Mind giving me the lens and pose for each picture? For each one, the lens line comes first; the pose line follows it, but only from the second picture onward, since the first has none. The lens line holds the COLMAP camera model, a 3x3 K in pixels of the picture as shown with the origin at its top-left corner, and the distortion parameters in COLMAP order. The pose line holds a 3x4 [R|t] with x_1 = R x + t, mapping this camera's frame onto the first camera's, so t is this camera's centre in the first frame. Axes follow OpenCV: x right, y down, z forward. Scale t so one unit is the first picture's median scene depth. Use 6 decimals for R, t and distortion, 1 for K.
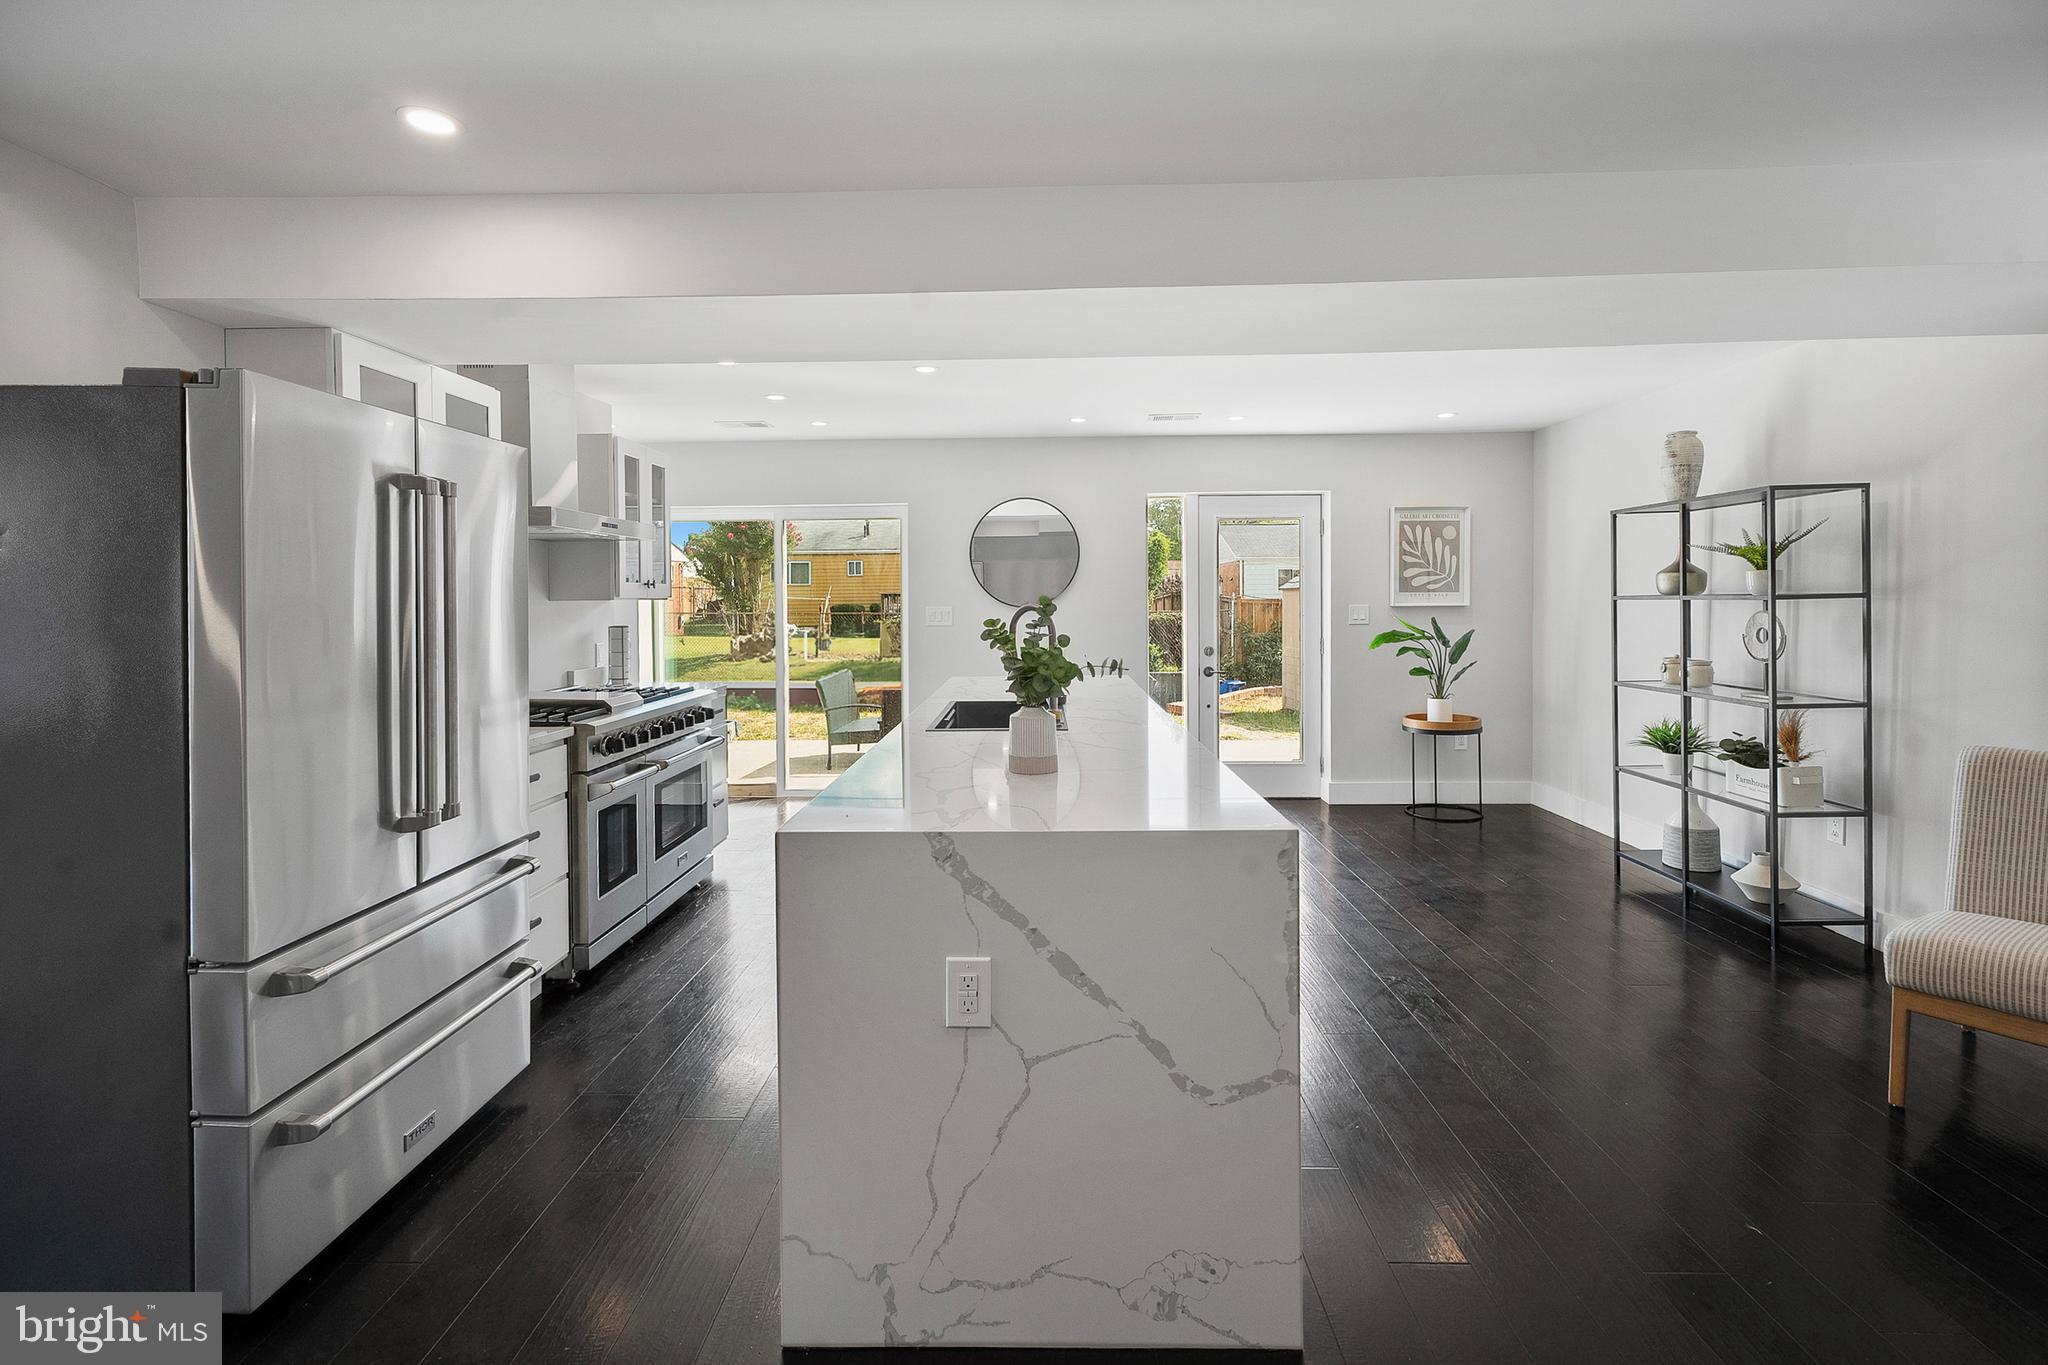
lens RADIAL K [[941.0, 0, 1035.9], [0, 941.0, 604.2], [0, 0, 1]] dist [-0.001660, -0.000136]
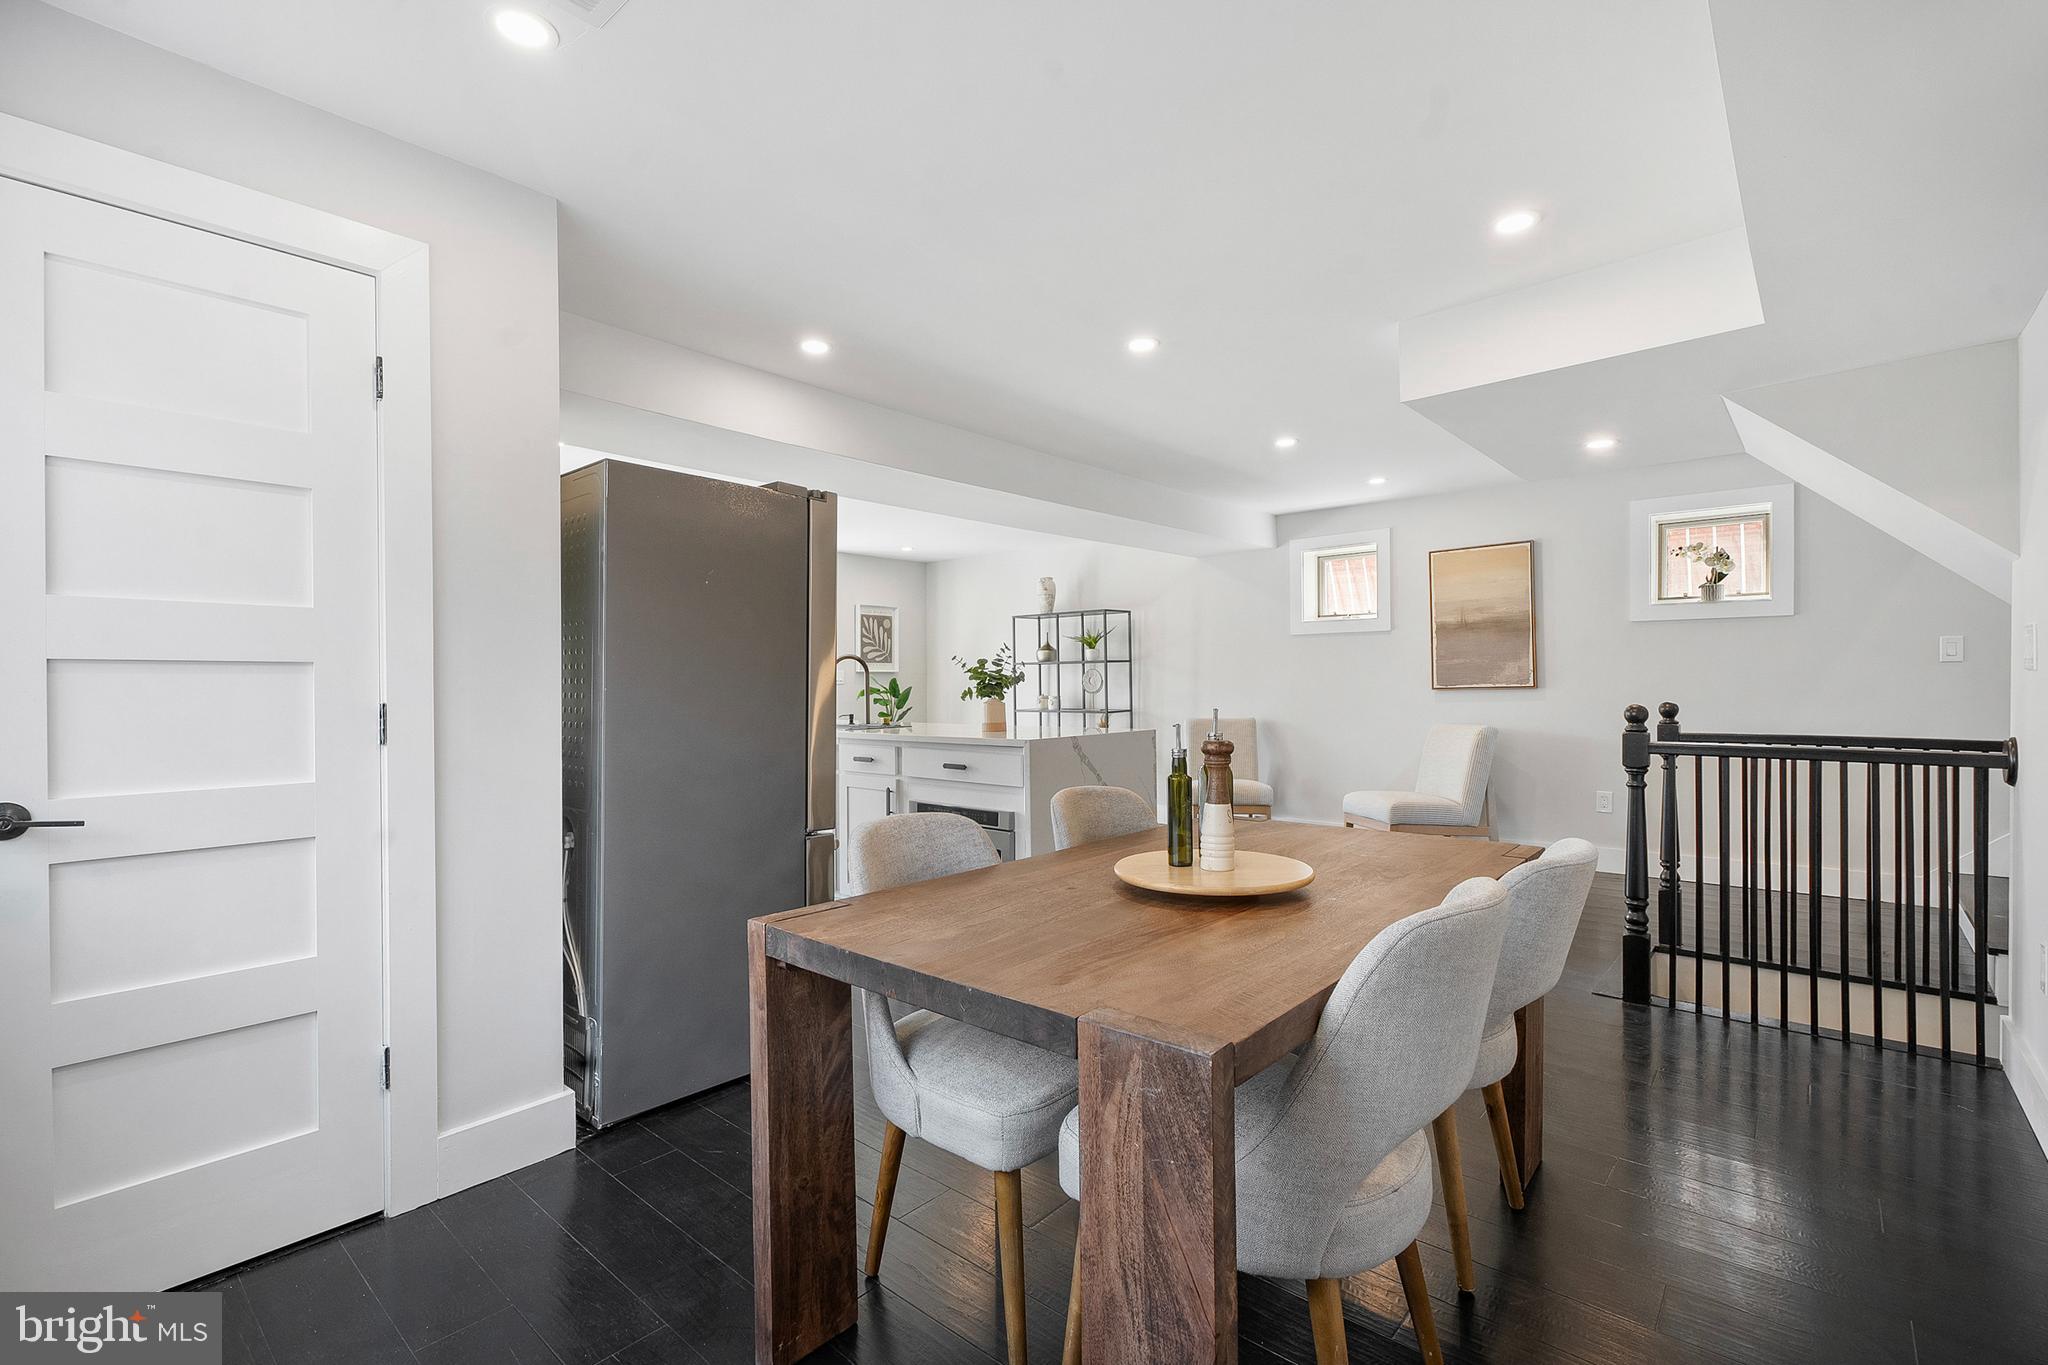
lens RADIAL K [[908.4, 0, 1024.0], [0, 908.4, 682.5], [0, 0, 1]] dist [0.001817, 0.000359]
pose [[0.641622, 0.002057, 0.767019, -0.912454], [0.009491, 0.999899, -0.010621, 0.060700], [-0.766963, 0.014095, 0.641537, -0.177219]]
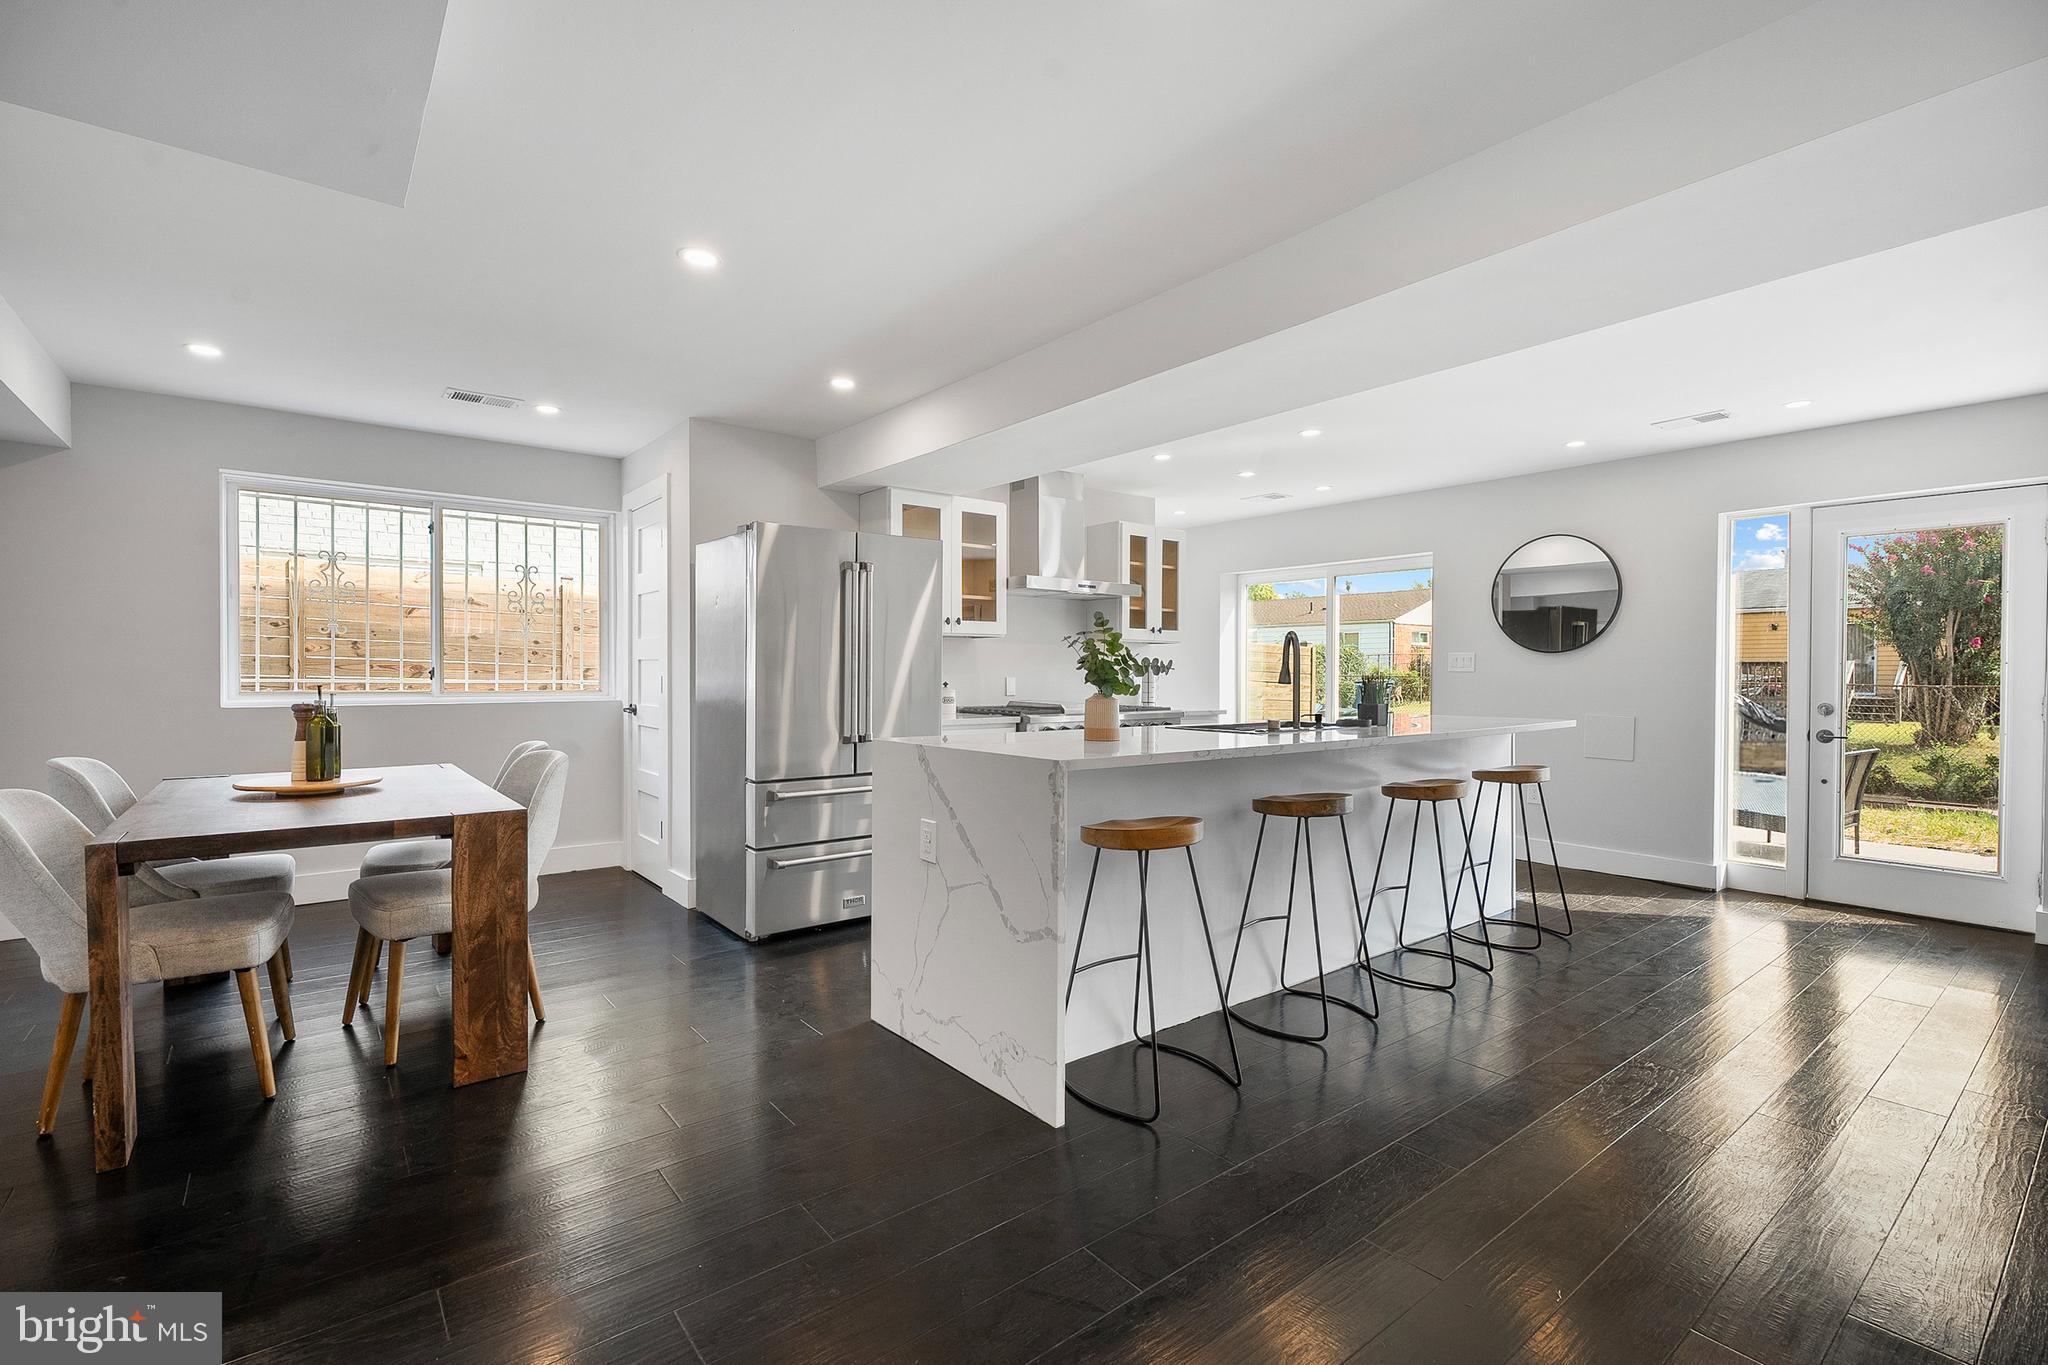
lens RADIAL K [[920.4, 0, 1022.0], [0, 920.4, 673.5], [0, 0, 1]] dist [-0.000109, -0.000431]
pose [[0.638958, 0.011119, -0.769161, 0.610174], [-0.013908, 0.999899, 0.002900, 0.049252], [0.769116, 0.008845, 0.639048, 0.032945]]
